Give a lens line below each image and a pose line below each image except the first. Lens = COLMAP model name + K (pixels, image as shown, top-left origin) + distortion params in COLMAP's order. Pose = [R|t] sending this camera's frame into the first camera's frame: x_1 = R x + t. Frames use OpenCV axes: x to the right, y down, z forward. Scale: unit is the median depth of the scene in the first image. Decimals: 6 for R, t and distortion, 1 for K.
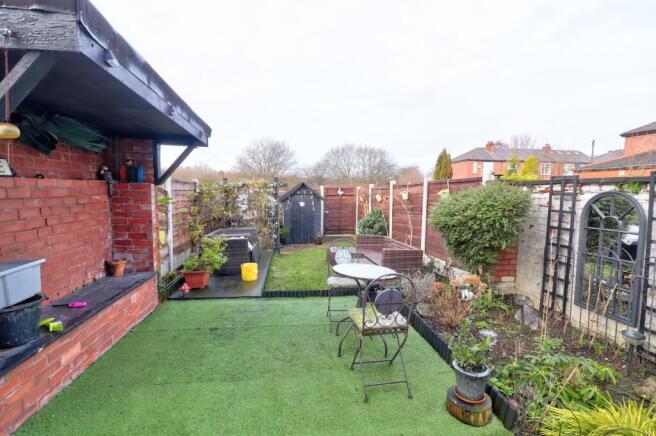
lens RADIAL K [[308.6, 0, 324.3], [0, 308.6, 216.8], [0, 0, 1]] dist [-0.022292, -0.000839]
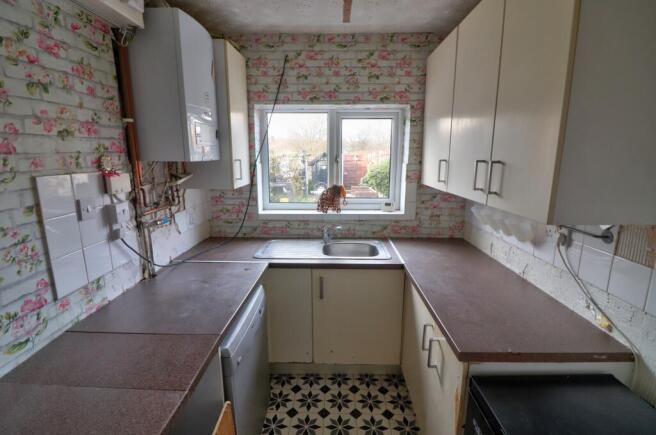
lens RADIAL K [[308.6, 0, 324.3], [0, 308.6, 216.3], [0, 0, 1]] dist [-0.022292, -0.000839]
pose [[0.987300, 0.018787, -0.157753, 0.184722], [-0.000839, 0.993586, 0.113077, 0.026261], [0.158865, -0.111509, 0.980983, -0.507129]]
